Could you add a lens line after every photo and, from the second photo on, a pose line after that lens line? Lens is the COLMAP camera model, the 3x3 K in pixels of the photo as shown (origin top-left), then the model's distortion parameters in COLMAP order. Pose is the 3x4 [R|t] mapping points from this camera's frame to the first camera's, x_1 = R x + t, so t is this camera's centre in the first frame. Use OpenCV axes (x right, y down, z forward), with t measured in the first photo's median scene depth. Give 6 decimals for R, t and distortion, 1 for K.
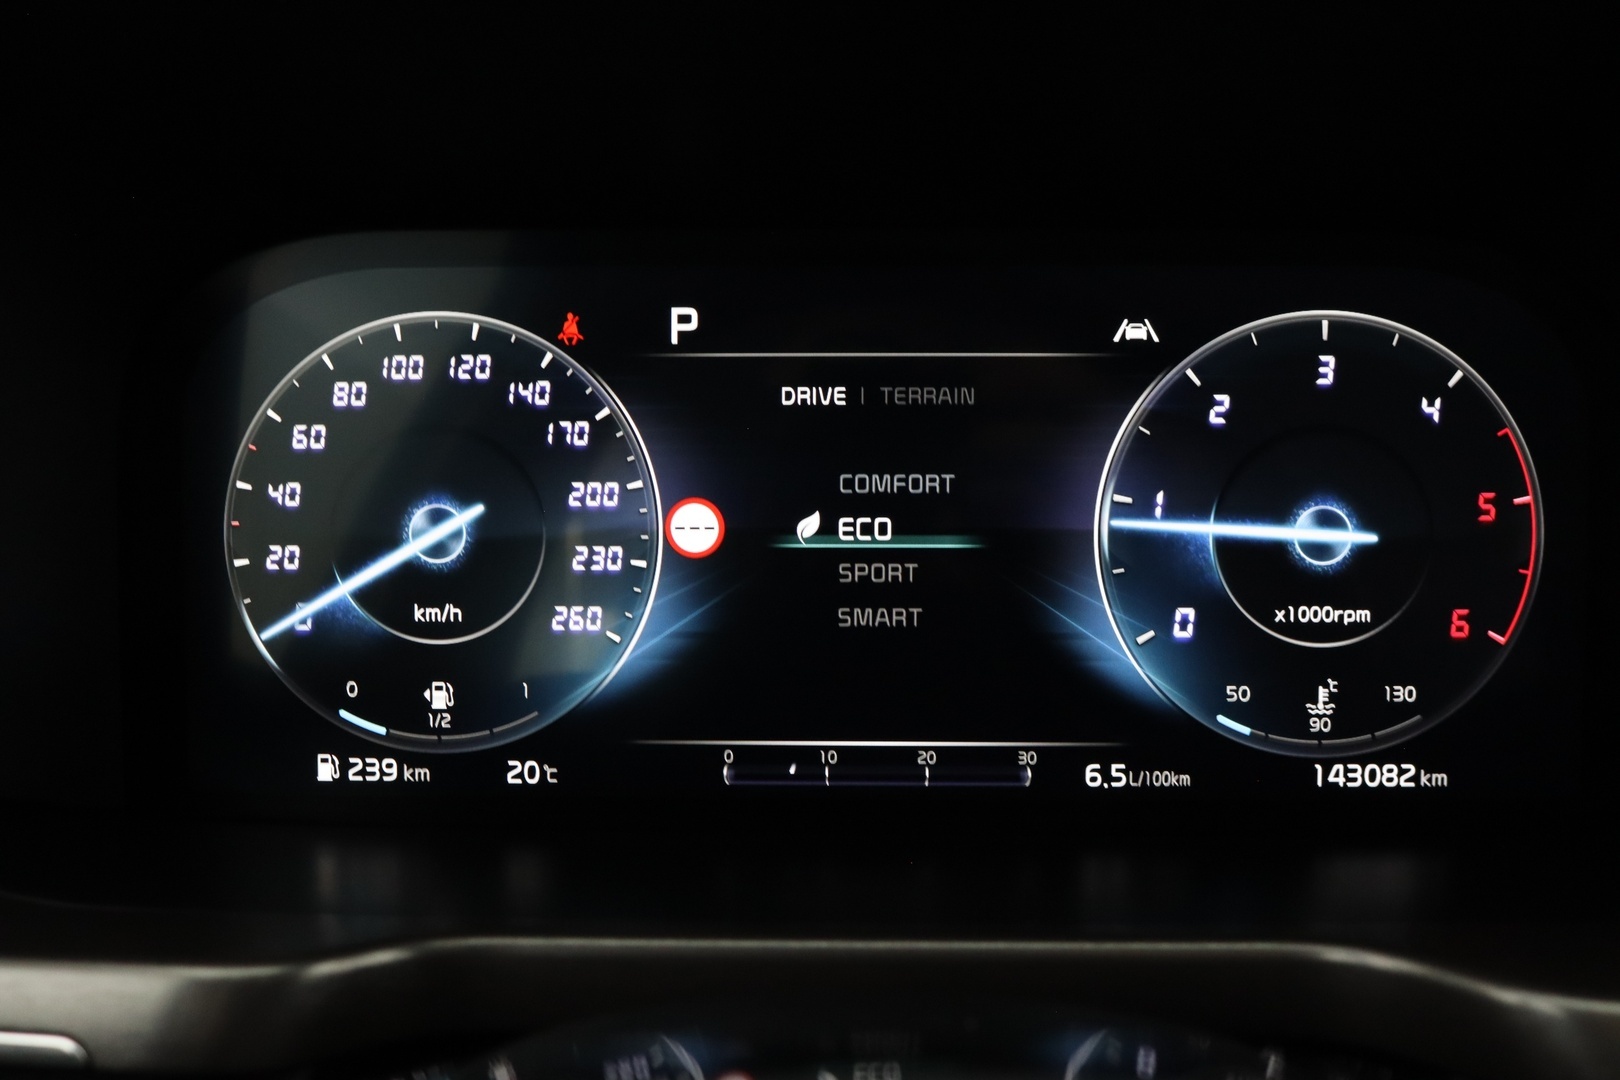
lens RADIAL K [[1777.6, 0, 809.2], [0, 1777.6, 557.1], [0, 0, 1]] dist [-0.082805, 0.000000]
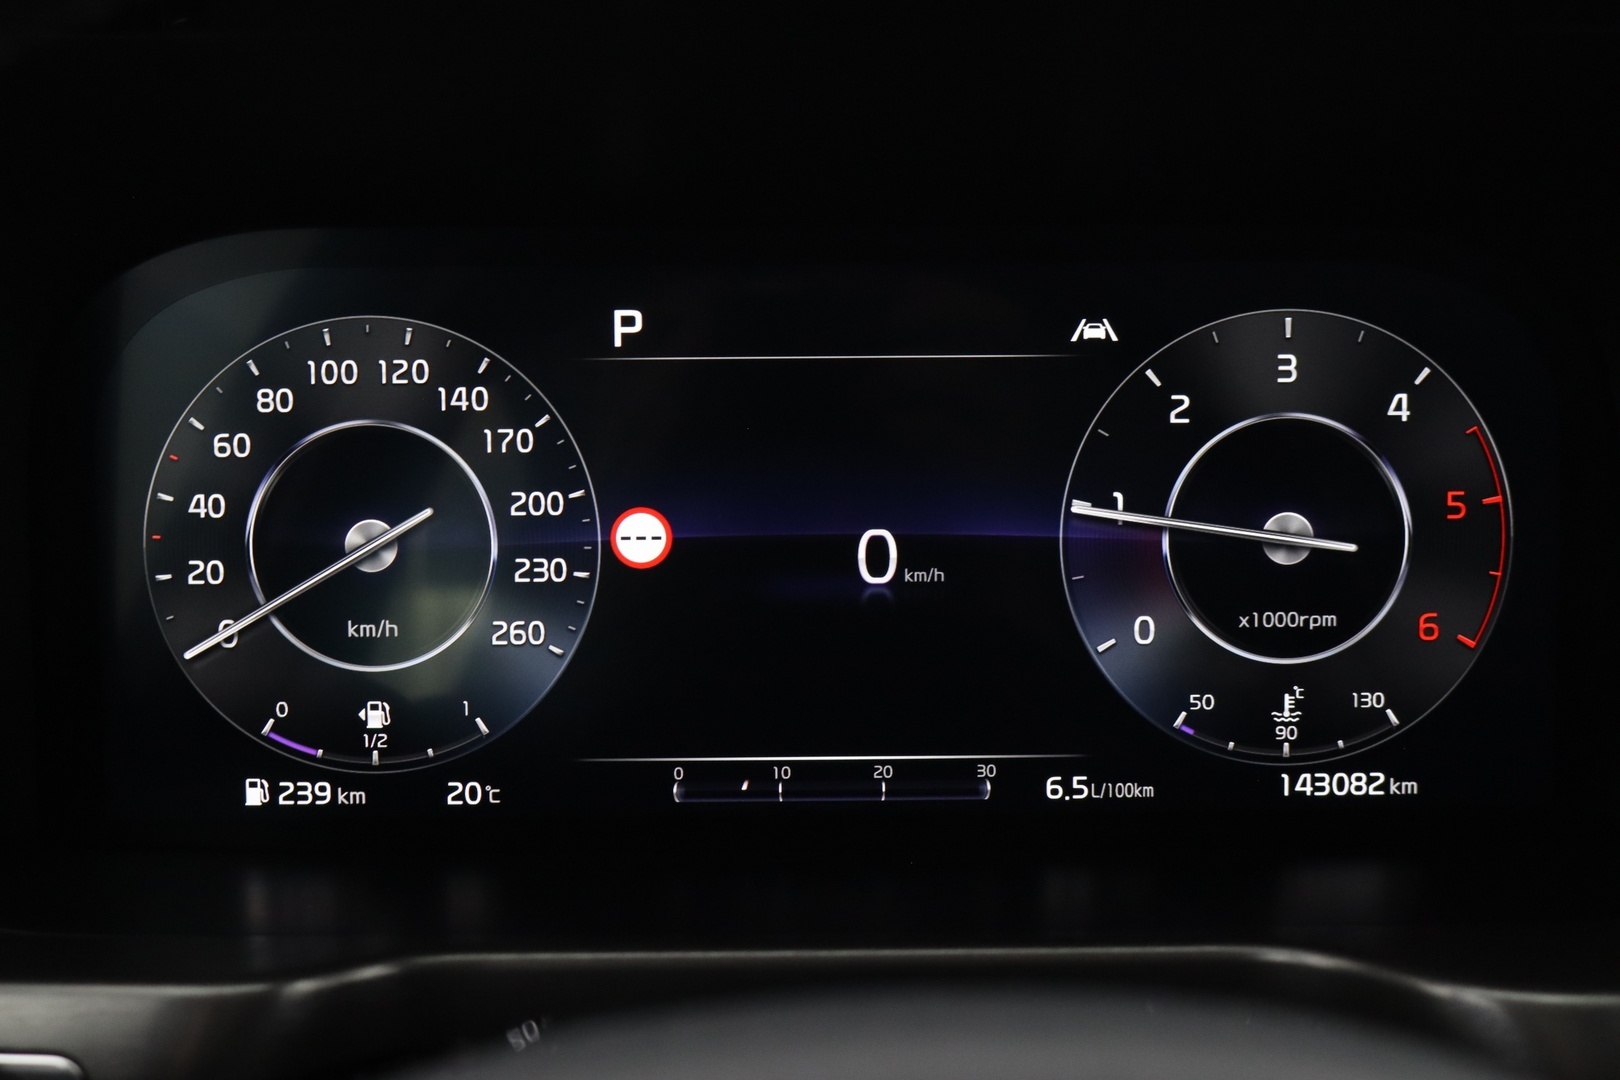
lens RADIAL K [[2339.9, 0, 812.8], [0, 2339.9, 540.3], [0, 0, 1]] dist [-0.042155, 0.000000]
pose [[0.998978, -0.010746, 0.043896, -0.027162], [0.010186, 0.999864, 0.012978, -0.030728], [-0.044029, -0.012517, 0.998952, -0.275765]]
